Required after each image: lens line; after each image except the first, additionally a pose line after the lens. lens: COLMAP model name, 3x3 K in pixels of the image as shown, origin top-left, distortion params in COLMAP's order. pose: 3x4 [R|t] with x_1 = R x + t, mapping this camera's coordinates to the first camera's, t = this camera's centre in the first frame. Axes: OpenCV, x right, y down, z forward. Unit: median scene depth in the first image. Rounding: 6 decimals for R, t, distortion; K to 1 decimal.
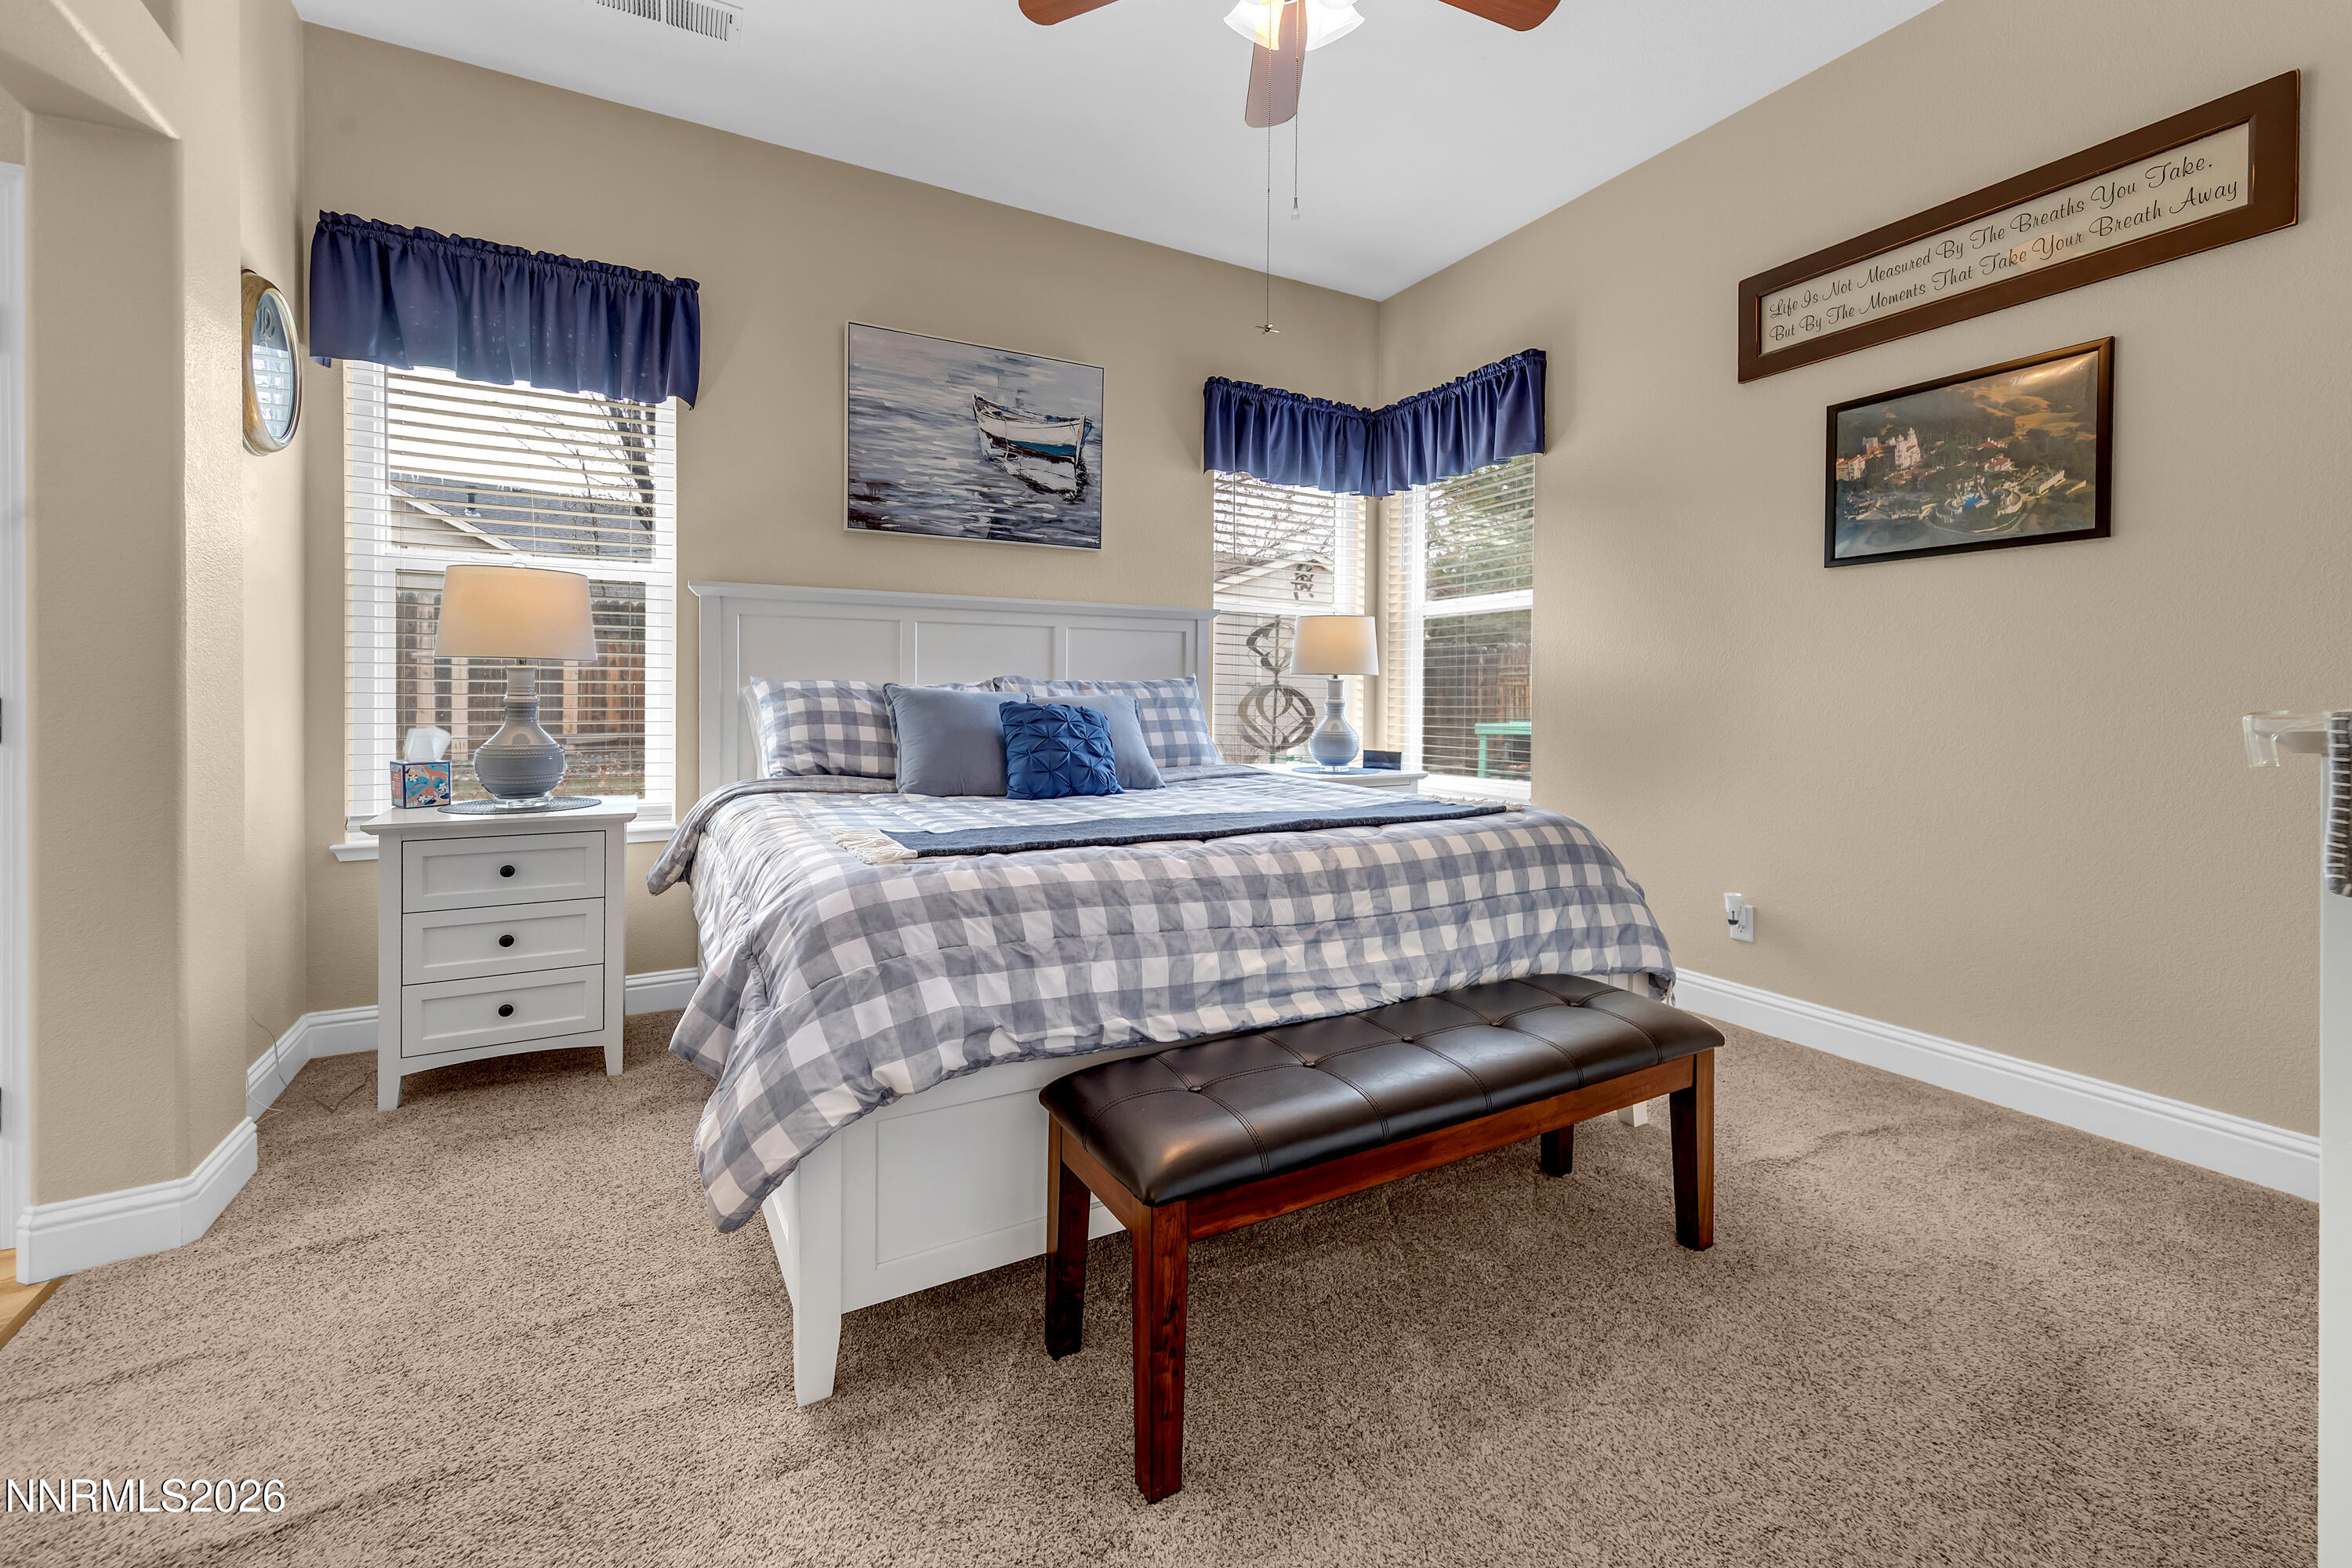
lens RADIAL K [[950.3, 0, 1155.9], [0, 950.3, 695.7], [0, 0, 1]] dist [0.004805, -0.000124]
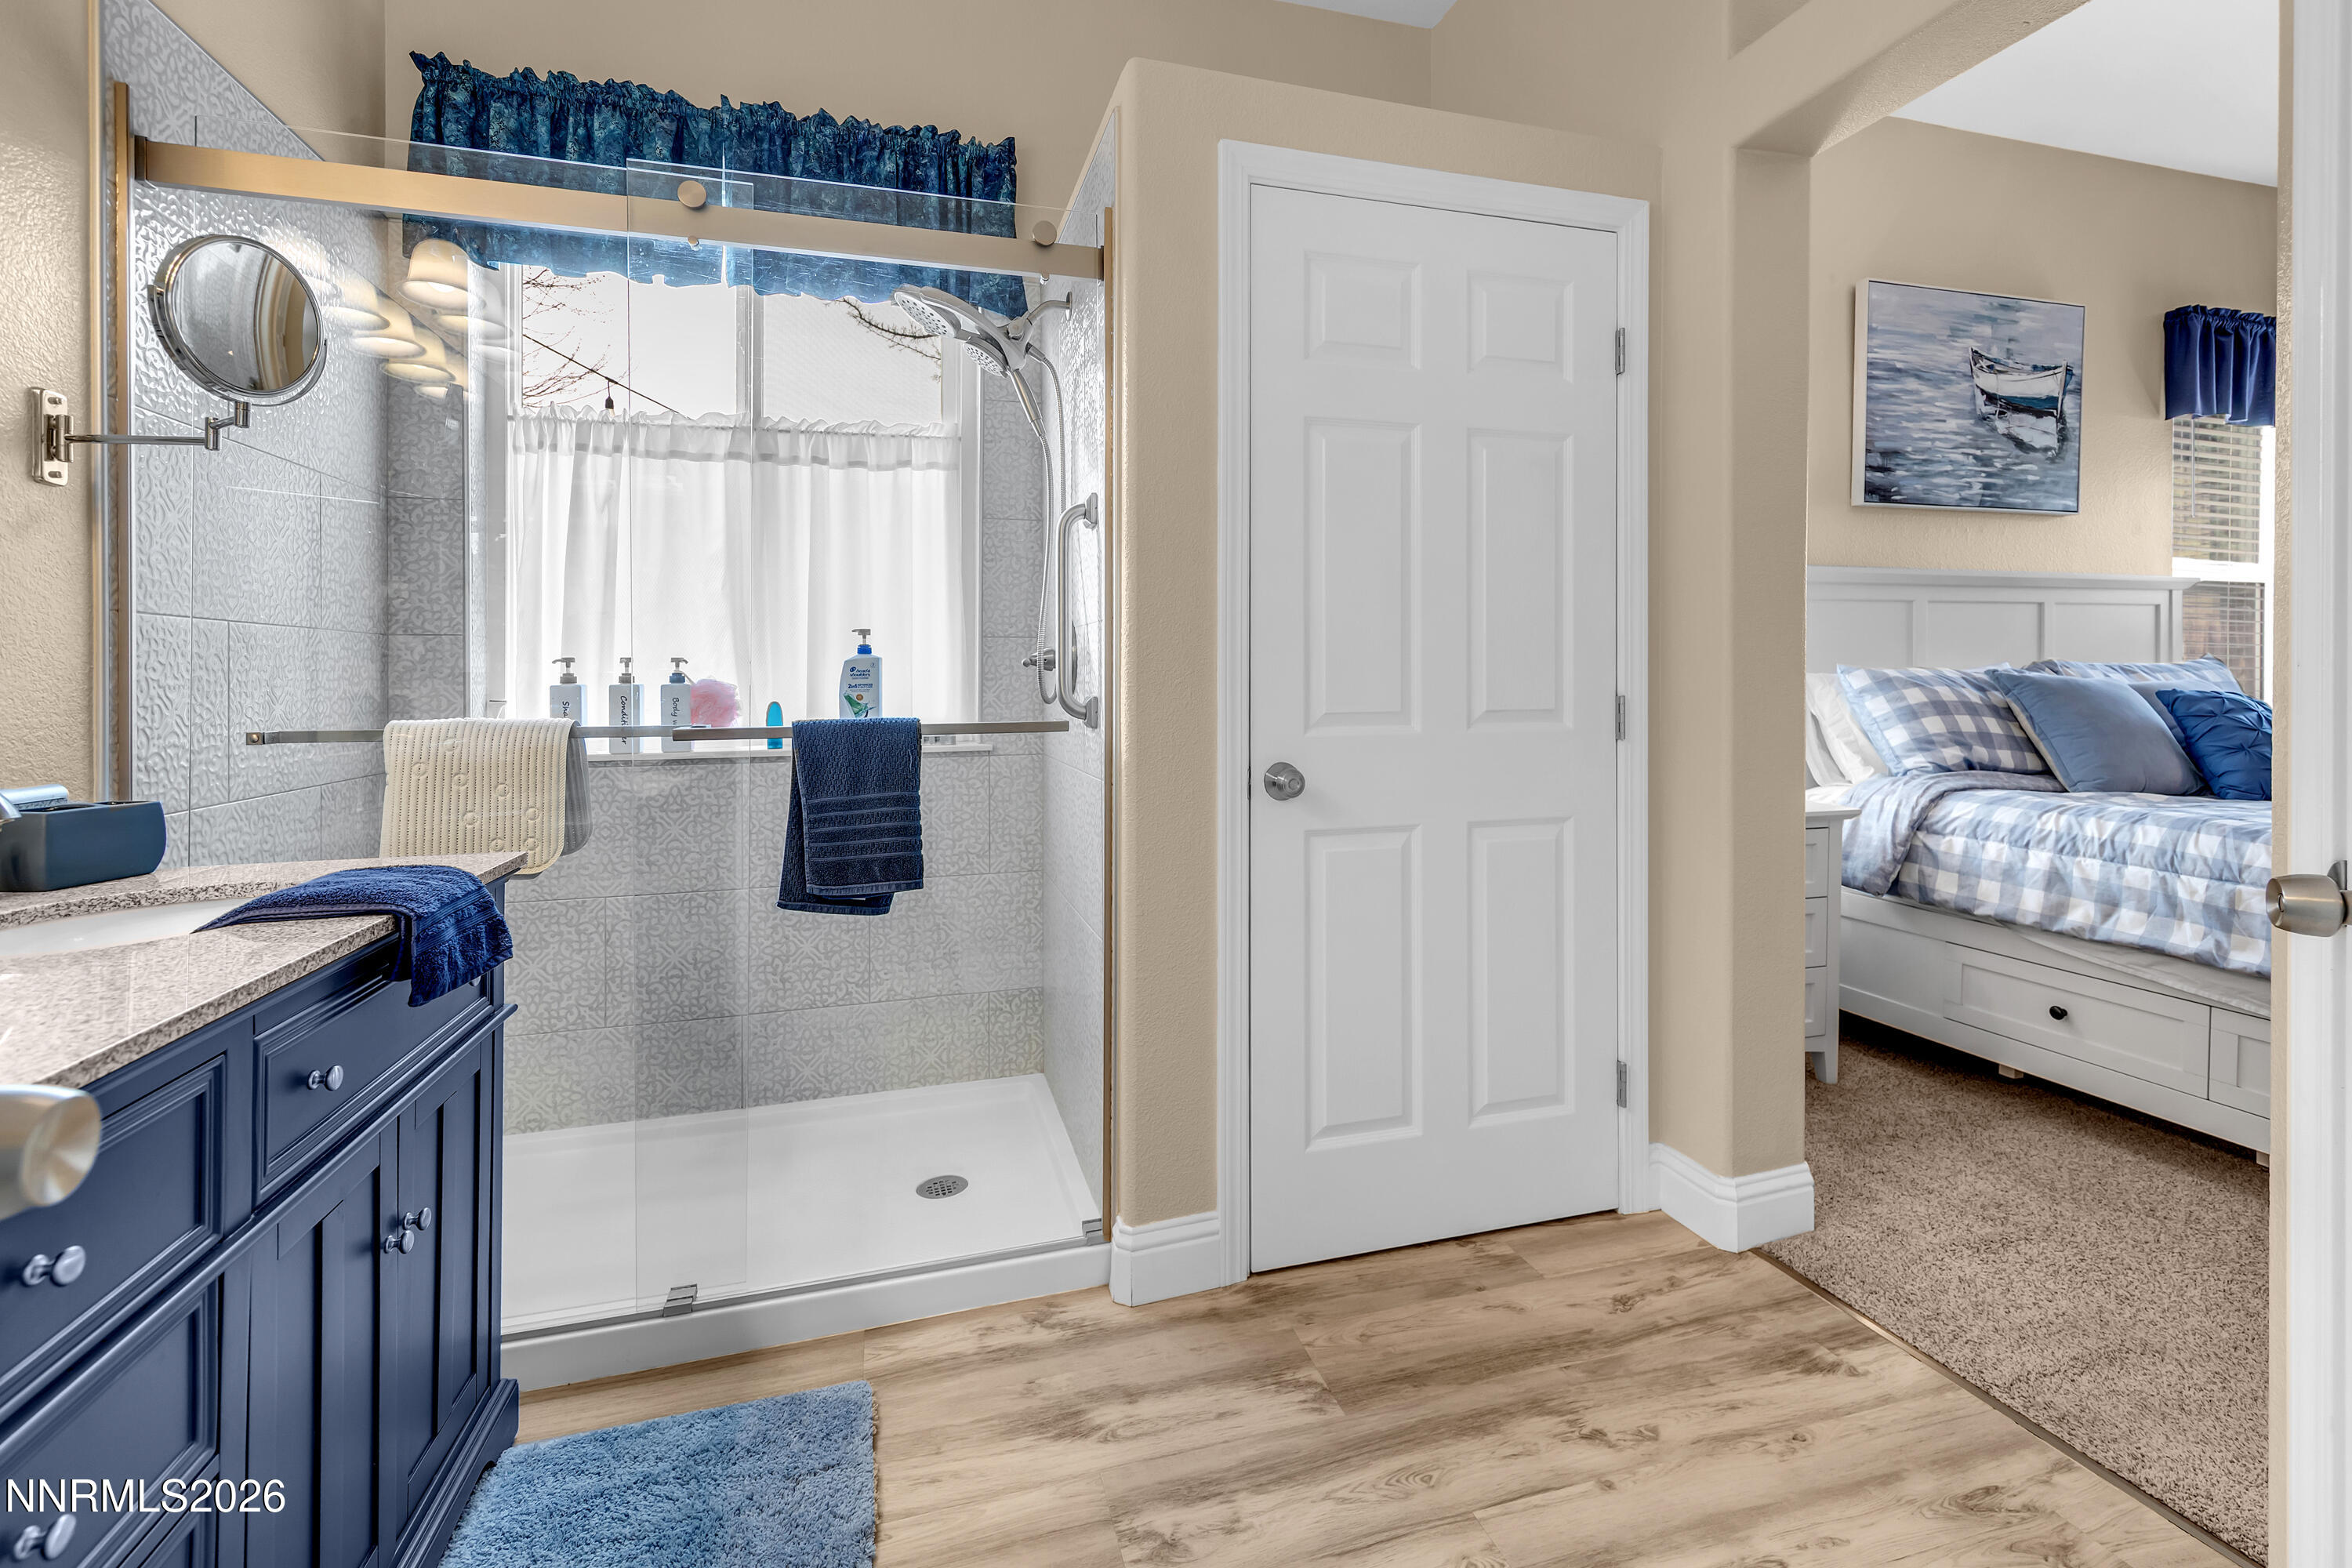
lens RADIAL K [[1004.6, 0, 1077.2], [0, 1004.6, 672.0], [0, 0, 1]] dist [0.002038, -0.000432]
pose [[0.974616, -0.008704, -0.223716, -0.852114], [0.009060, 0.999959, 0.000566, -0.018064], [0.223701, -0.002579, 0.974654, -0.128761]]
